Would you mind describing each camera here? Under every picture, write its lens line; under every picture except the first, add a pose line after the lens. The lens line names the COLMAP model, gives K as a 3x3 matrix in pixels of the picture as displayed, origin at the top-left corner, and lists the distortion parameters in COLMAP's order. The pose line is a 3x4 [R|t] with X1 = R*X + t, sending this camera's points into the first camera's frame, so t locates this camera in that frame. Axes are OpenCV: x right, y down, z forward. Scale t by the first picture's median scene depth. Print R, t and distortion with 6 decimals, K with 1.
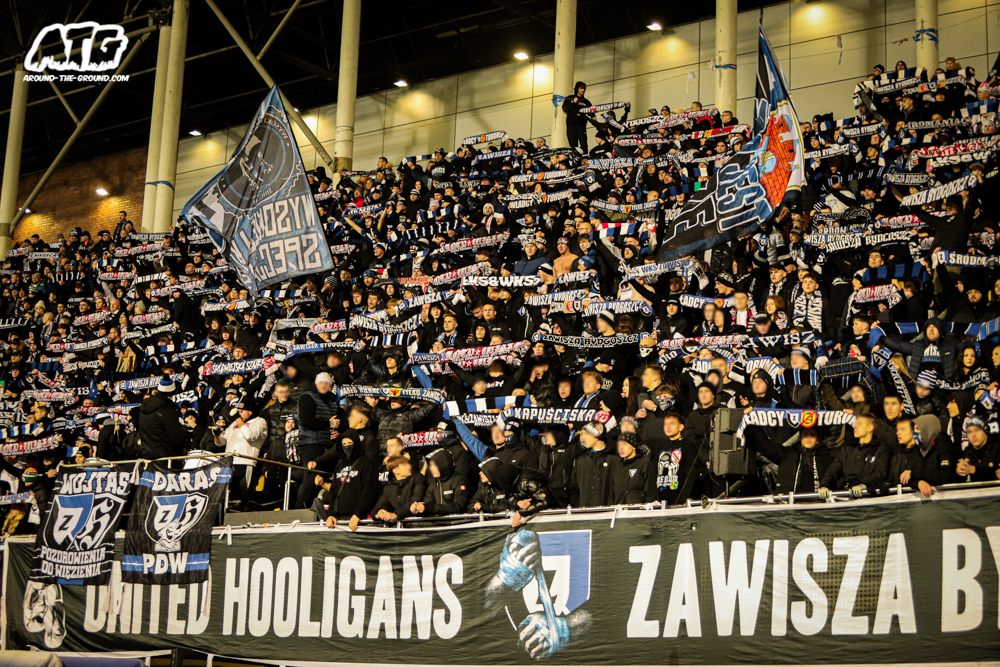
lens RADIAL K [[2023.0, 0, 499.1], [0, 2023.0, 344.0], [0, 0, 1]] dist [-0.308319, 0.000000]
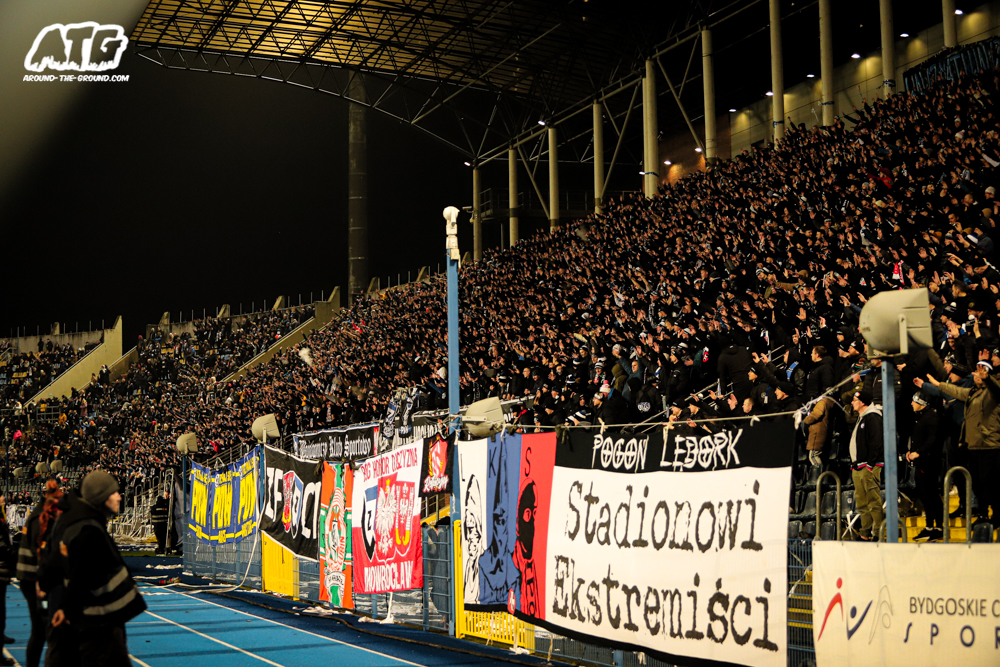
lens RADIAL K [[2023.0, 0, 499.6], [0, 2023.0, 331.7], [0, 0, 1]] dist [-0.308319, 0.000000]
pose [[0.835393, -0.098778, -0.540704, 1.380977], [0.158158, 0.985314, 0.064355, -0.167909], [0.526407, -0.139278, 0.838748, -1.151428]]
